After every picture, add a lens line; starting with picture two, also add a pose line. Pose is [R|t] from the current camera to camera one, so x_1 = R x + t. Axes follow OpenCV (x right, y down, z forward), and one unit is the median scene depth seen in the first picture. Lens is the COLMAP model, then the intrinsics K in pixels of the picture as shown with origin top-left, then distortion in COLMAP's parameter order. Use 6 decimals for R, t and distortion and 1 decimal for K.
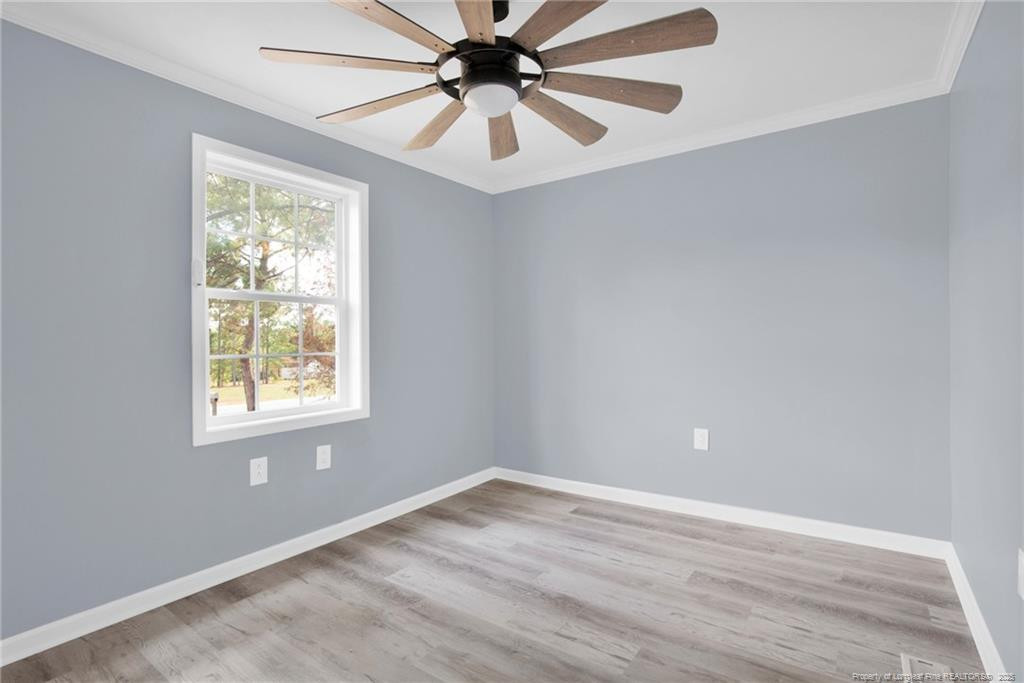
lens RADIAL K [[487.4, 0, 528.5], [0, 487.4, 340.0], [0, 0, 1]] dist [-0.016950, 0.001439]
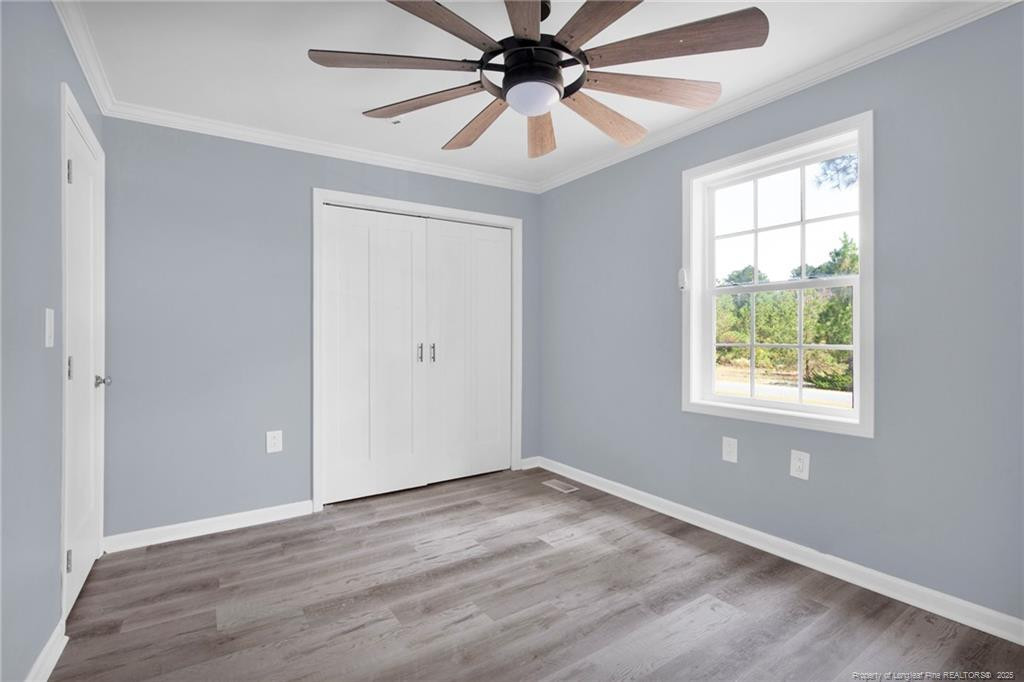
lens RADIAL K [[487.4, 0, 528.5], [0, 487.4, 339.5], [0, 0, 1]] dist [-0.016950, 0.001439]
pose [[-0.338658, 0.030740, -0.940407, 0.688416], [0.014219, 0.999519, 0.027552, -0.018256], [0.940802, -0.004041, -0.338932, 1.036939]]
